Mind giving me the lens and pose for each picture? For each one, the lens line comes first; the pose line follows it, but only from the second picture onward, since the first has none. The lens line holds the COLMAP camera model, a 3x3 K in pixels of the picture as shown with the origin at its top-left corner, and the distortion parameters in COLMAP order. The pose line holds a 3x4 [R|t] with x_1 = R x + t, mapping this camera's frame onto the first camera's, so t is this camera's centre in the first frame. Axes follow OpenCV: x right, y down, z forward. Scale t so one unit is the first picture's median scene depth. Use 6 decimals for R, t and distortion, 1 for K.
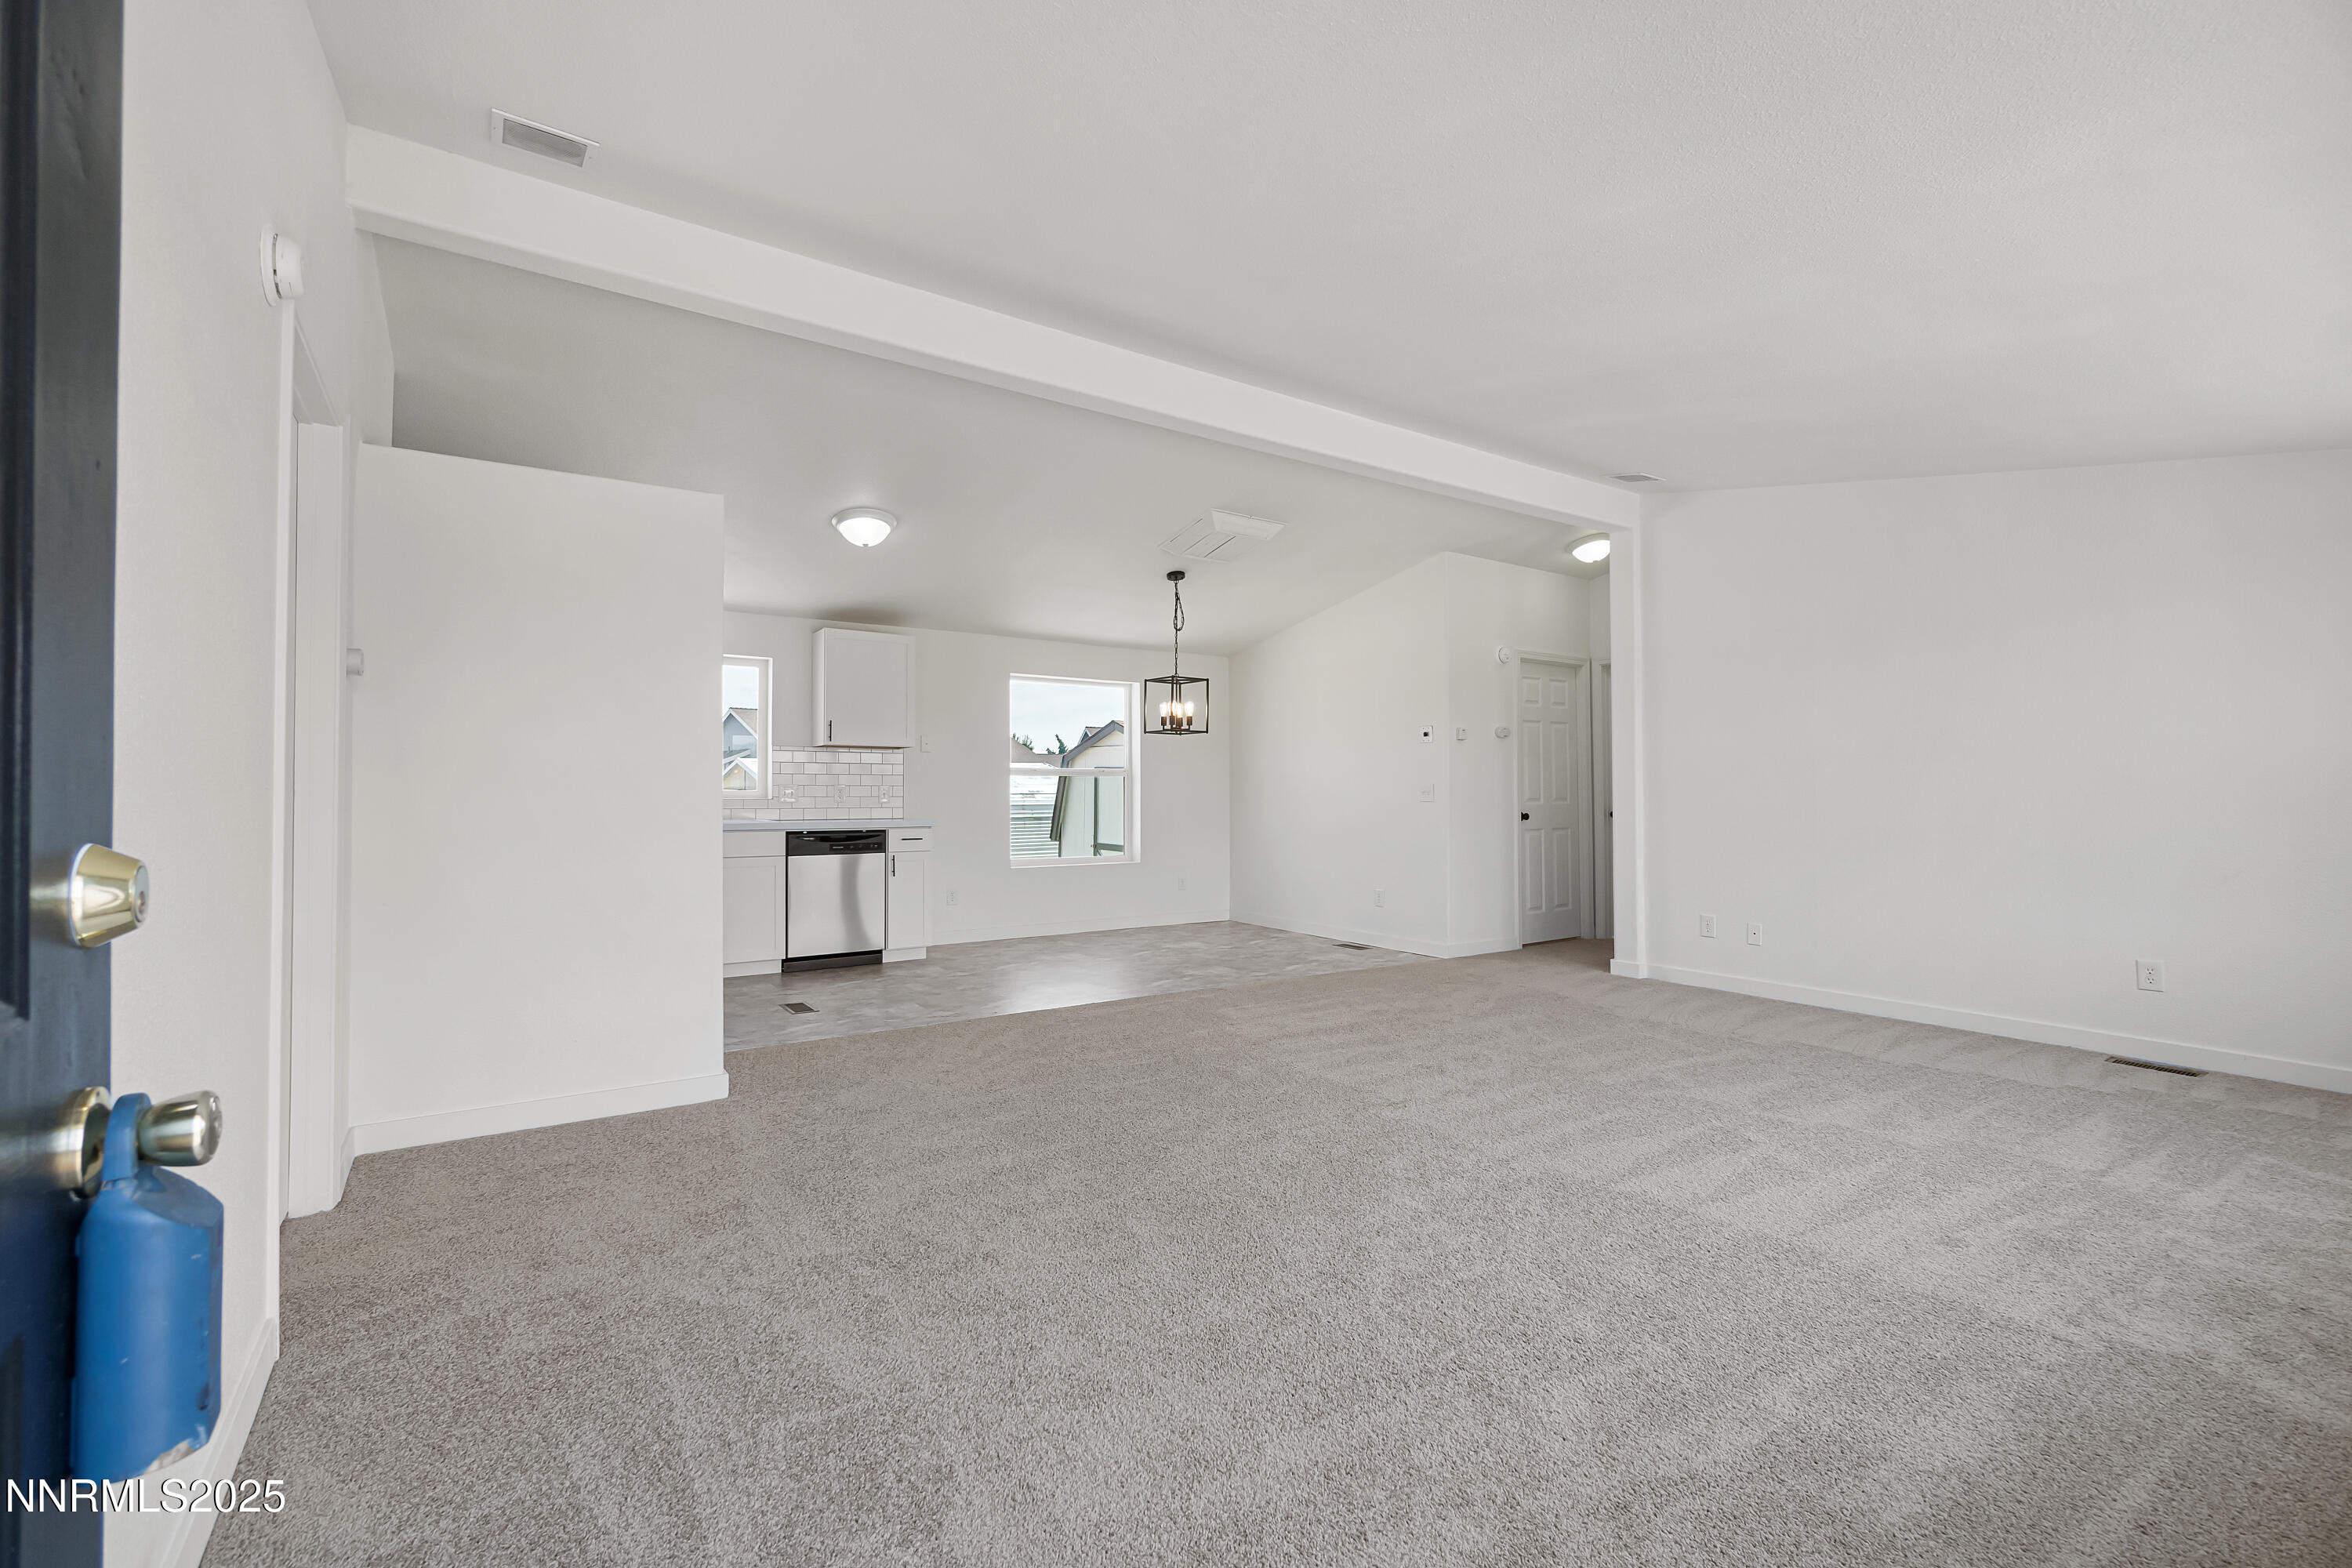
lens RADIAL K [[1011.5, 0, 1160.4], [0, 1011.5, 765.9], [0, 0, 1]] dist [-0.001202, -0.000106]
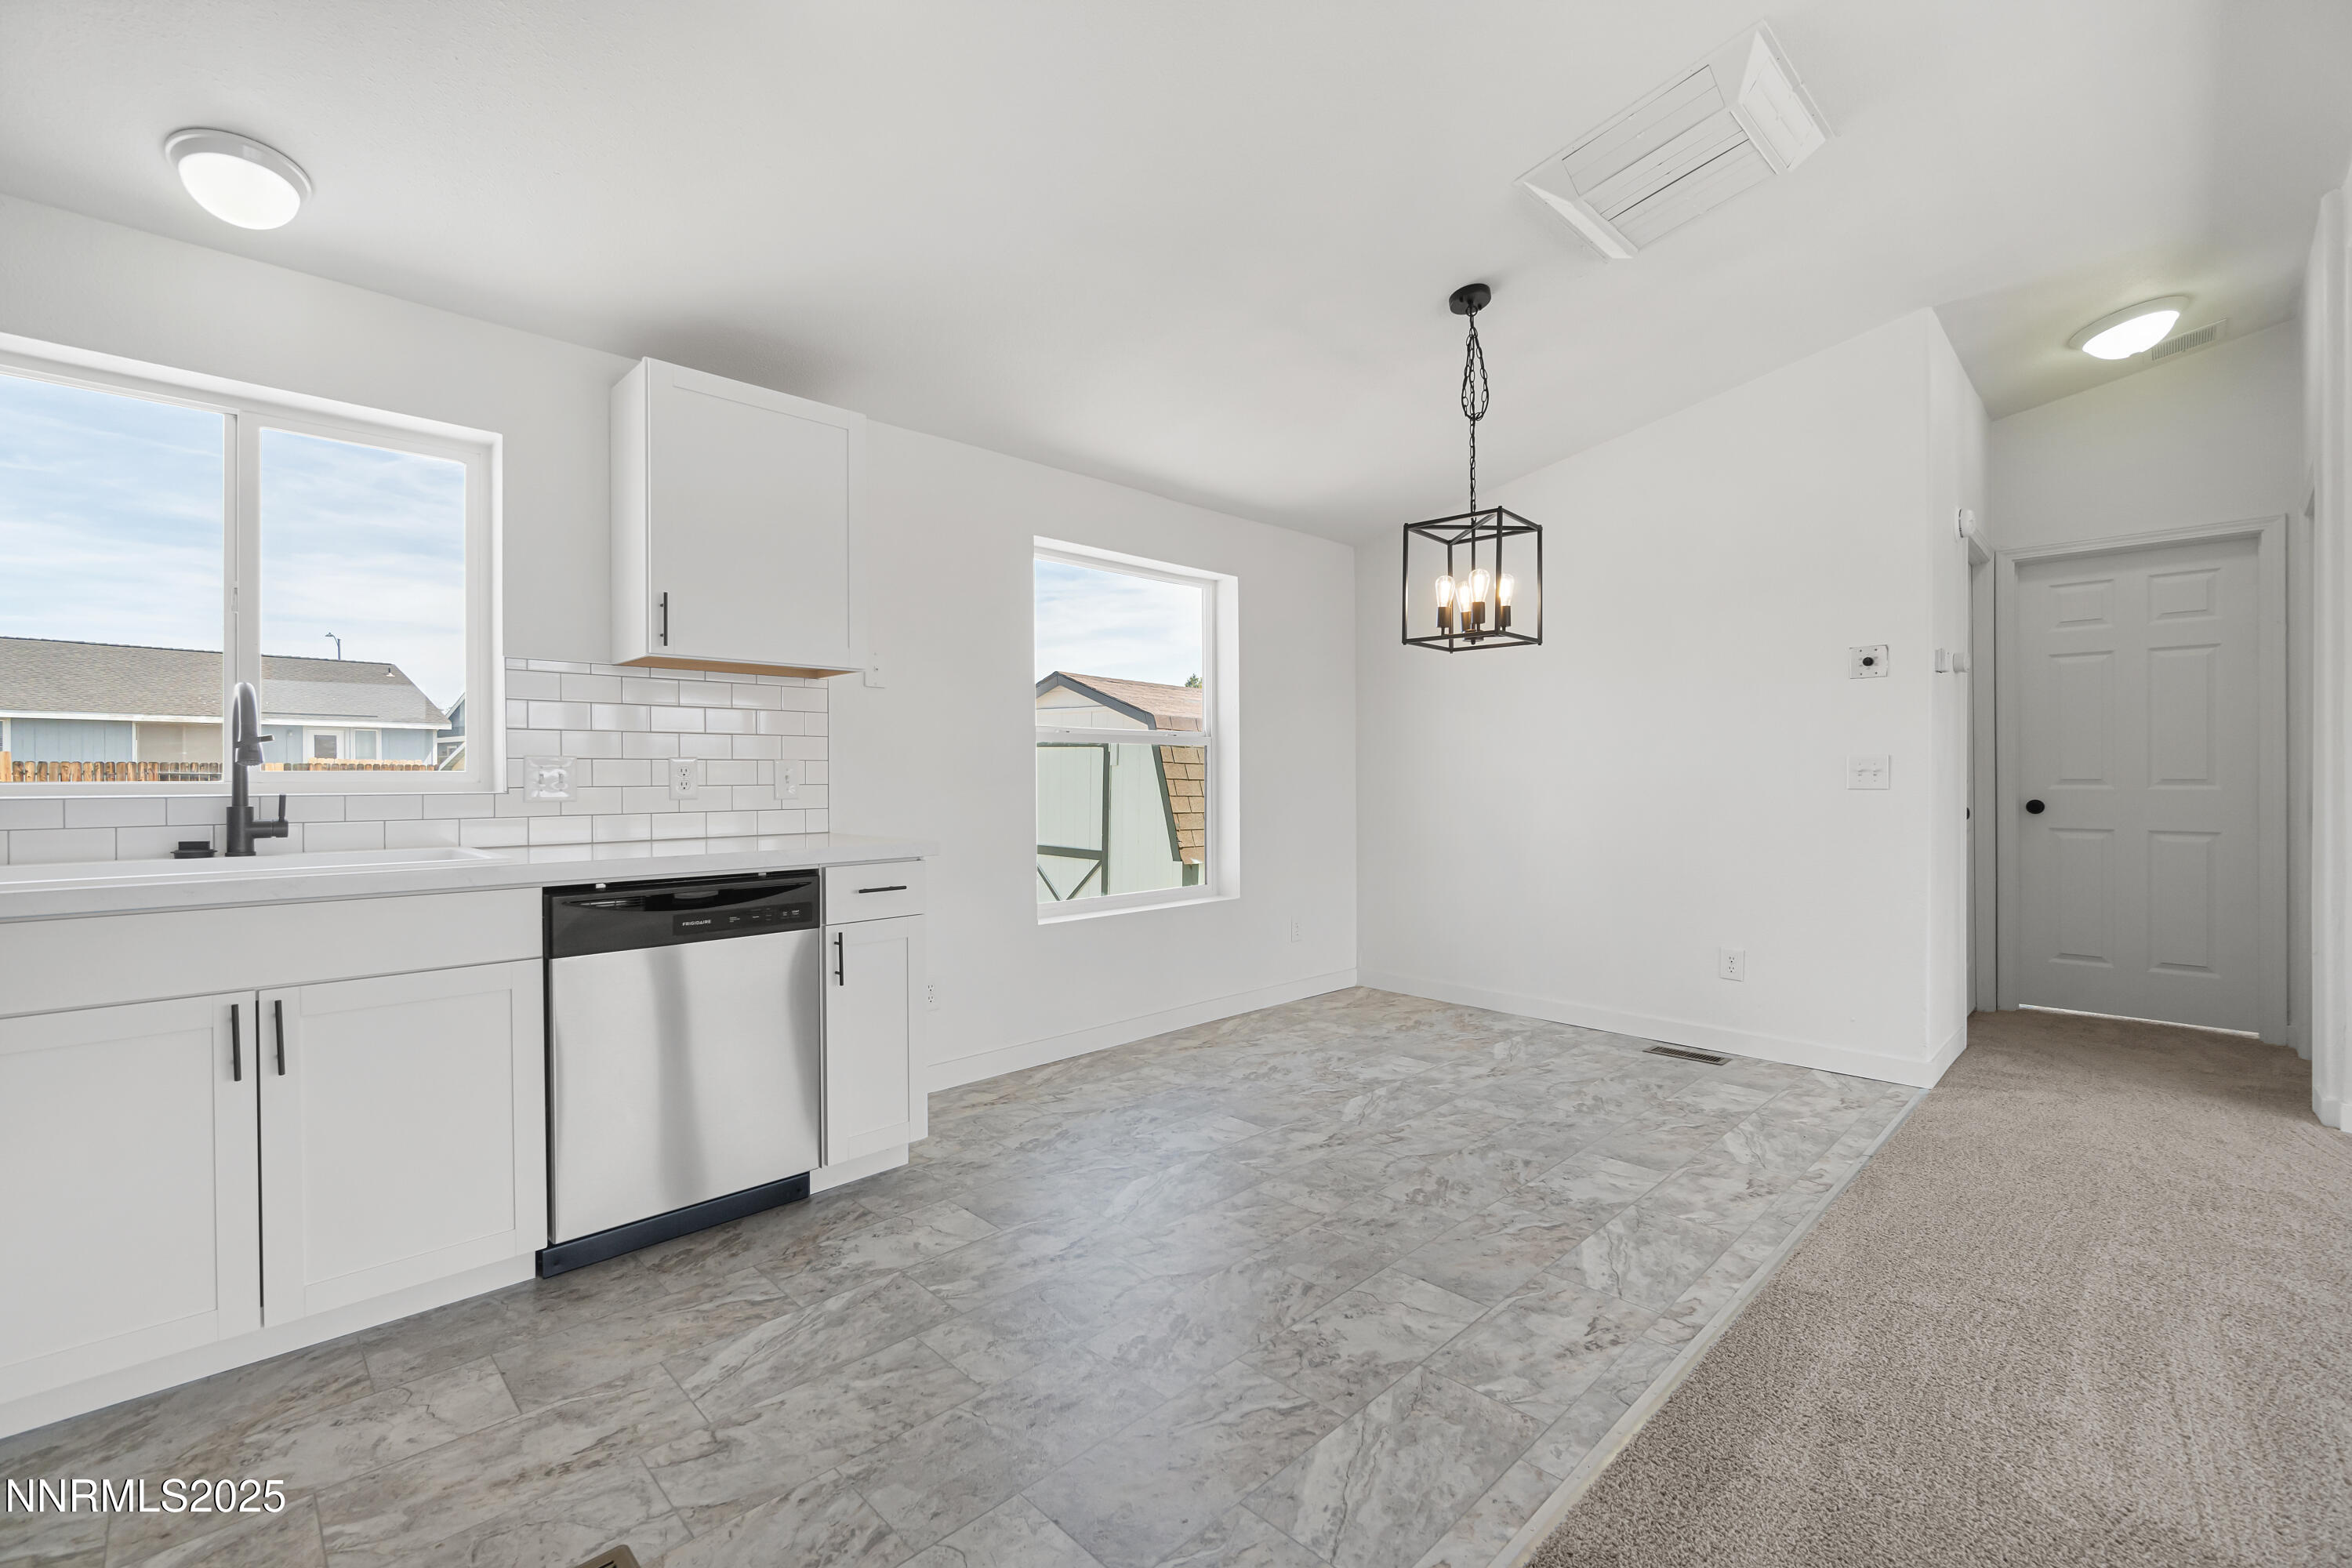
lens RADIAL K [[1010.6, 0, 1162.5], [0, 1010.6, 778.6], [0, 0, 1]] dist [-0.002433, -0.000221]
pose [[0.982713, -0.003919, 0.185091, -0.208151], [-0.001993, 0.999494, 0.031742, 0.014297], [-0.185122, -0.031562, 0.982209, 0.574854]]
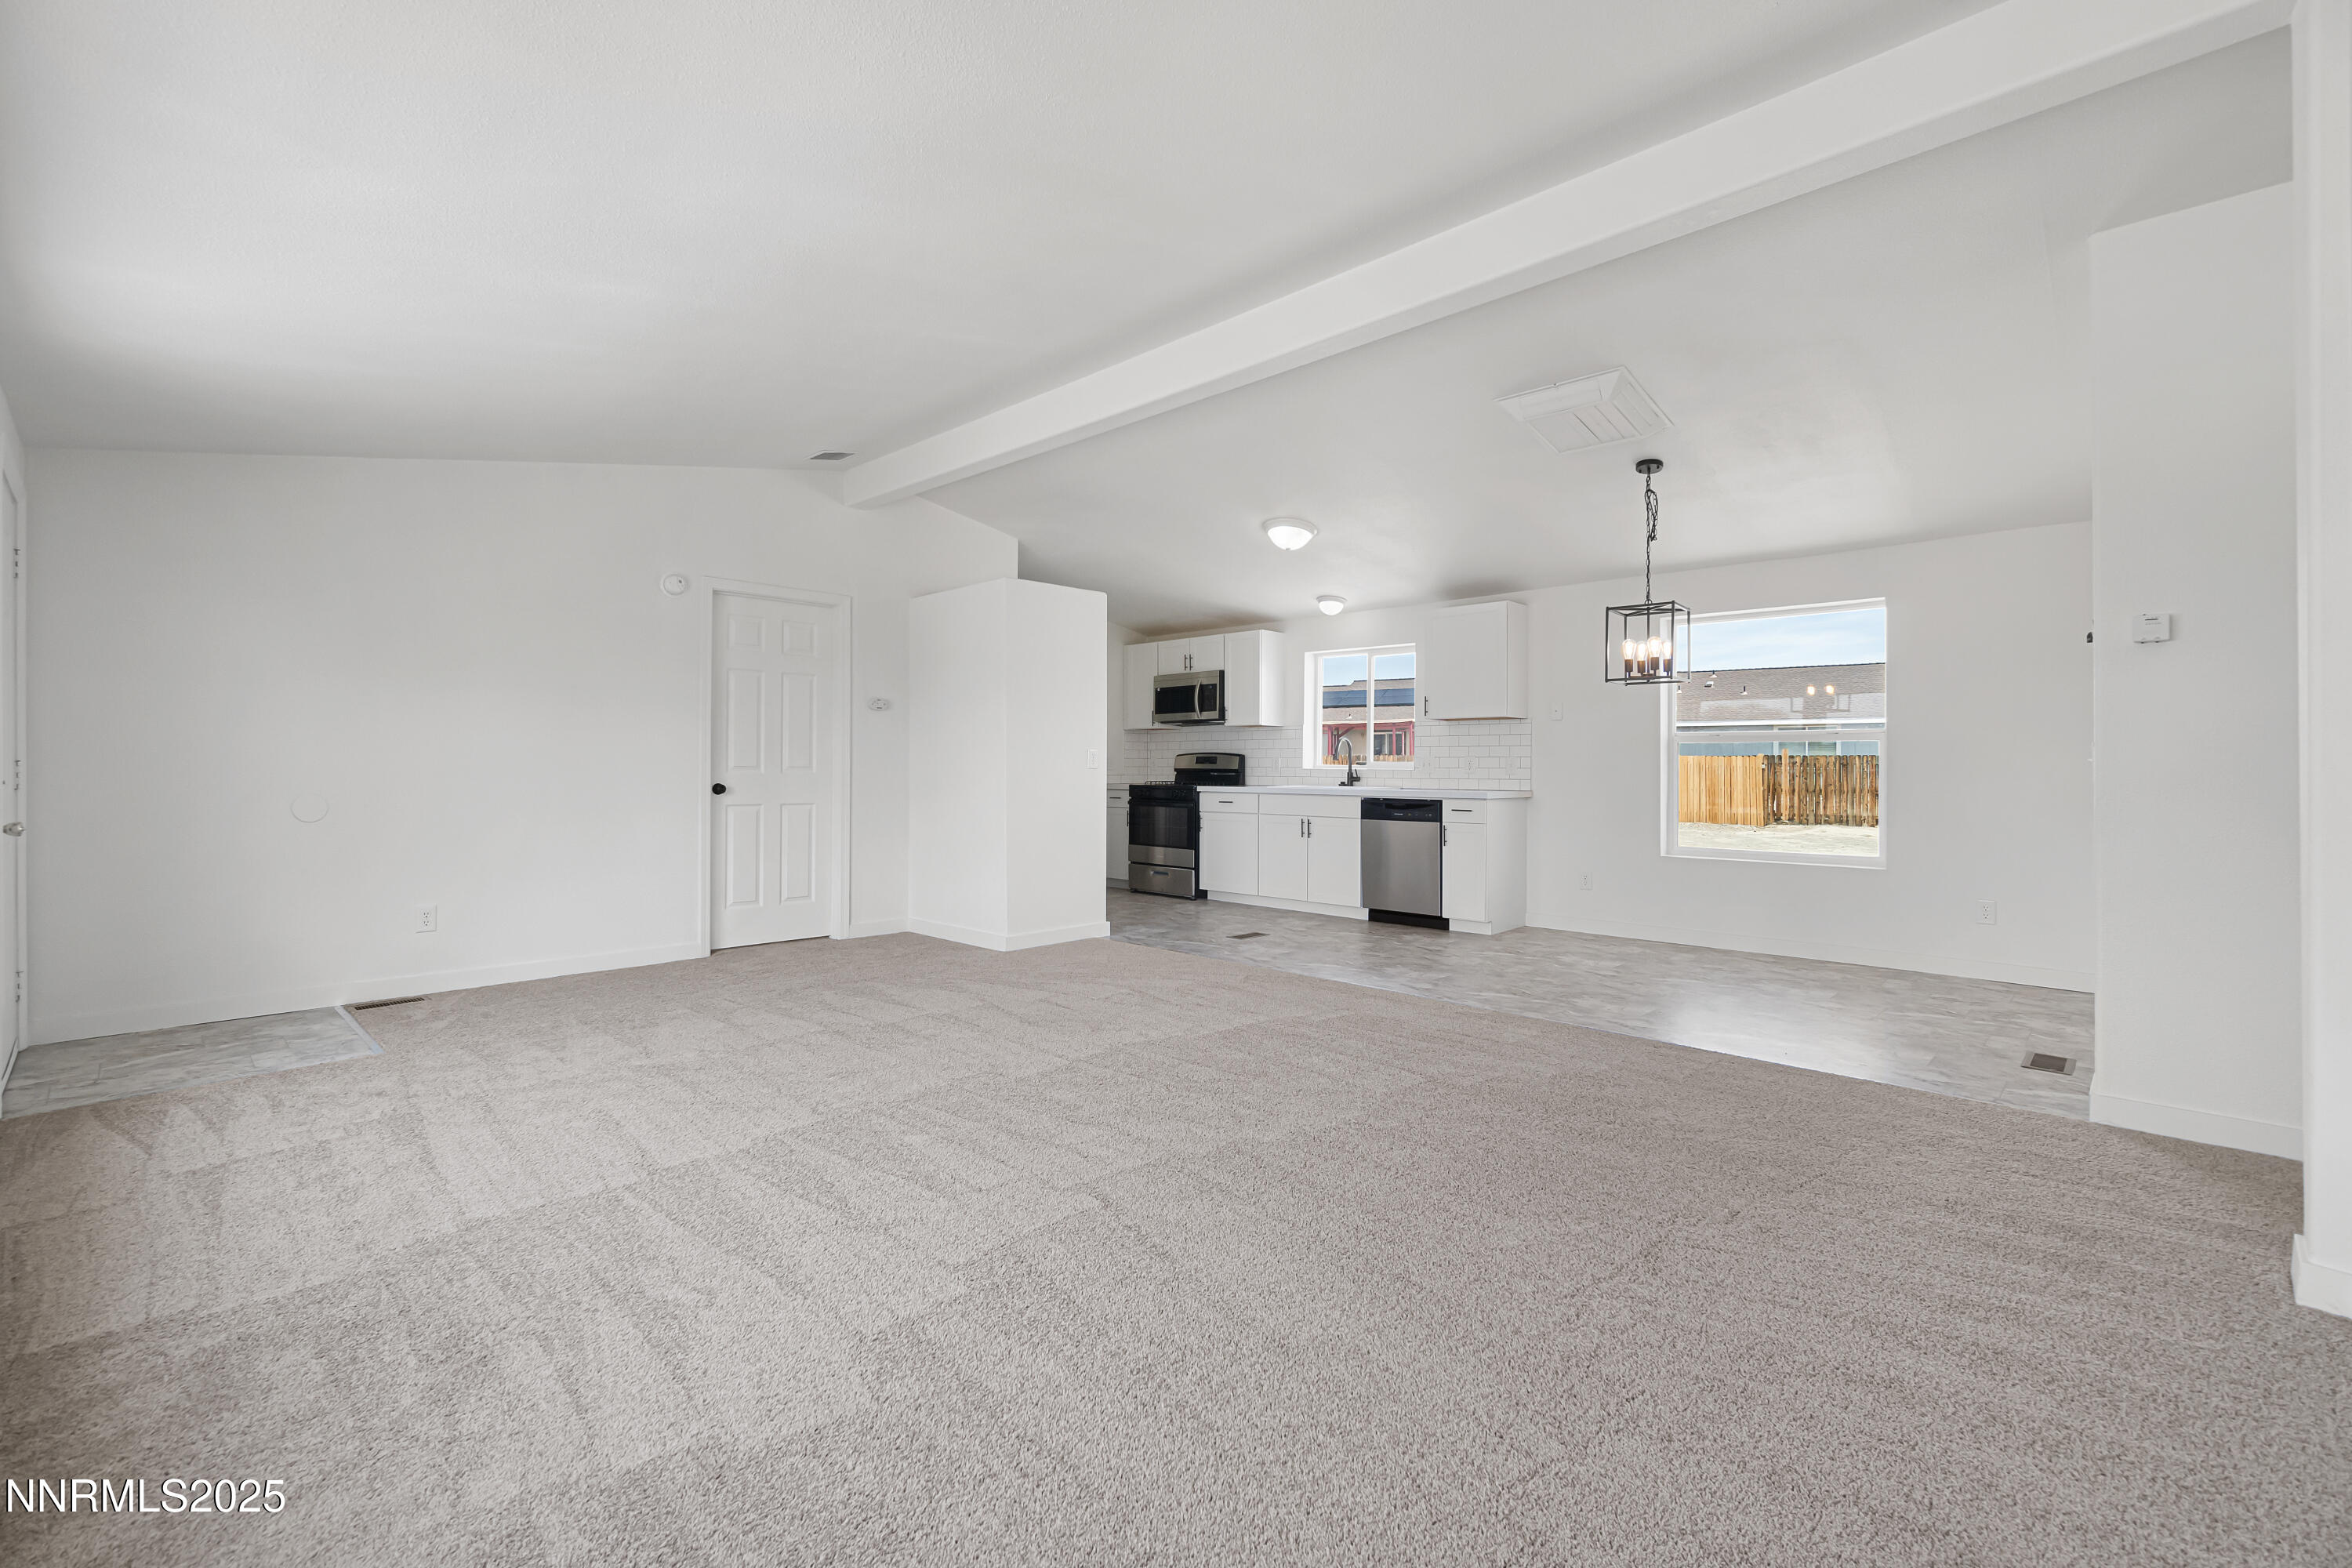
lens RADIAL K [[1011.5, 0, 1160.4], [0, 1011.5, 765.9], [0, 0, 1]] dist [-0.001202, -0.000106]
pose [[0.196576, 0.002876, -0.980484, 0.663895], [0.023845, 0.999686, 0.007713, 0.013720], [0.980199, -0.024895, 0.196446, 0.512533]]
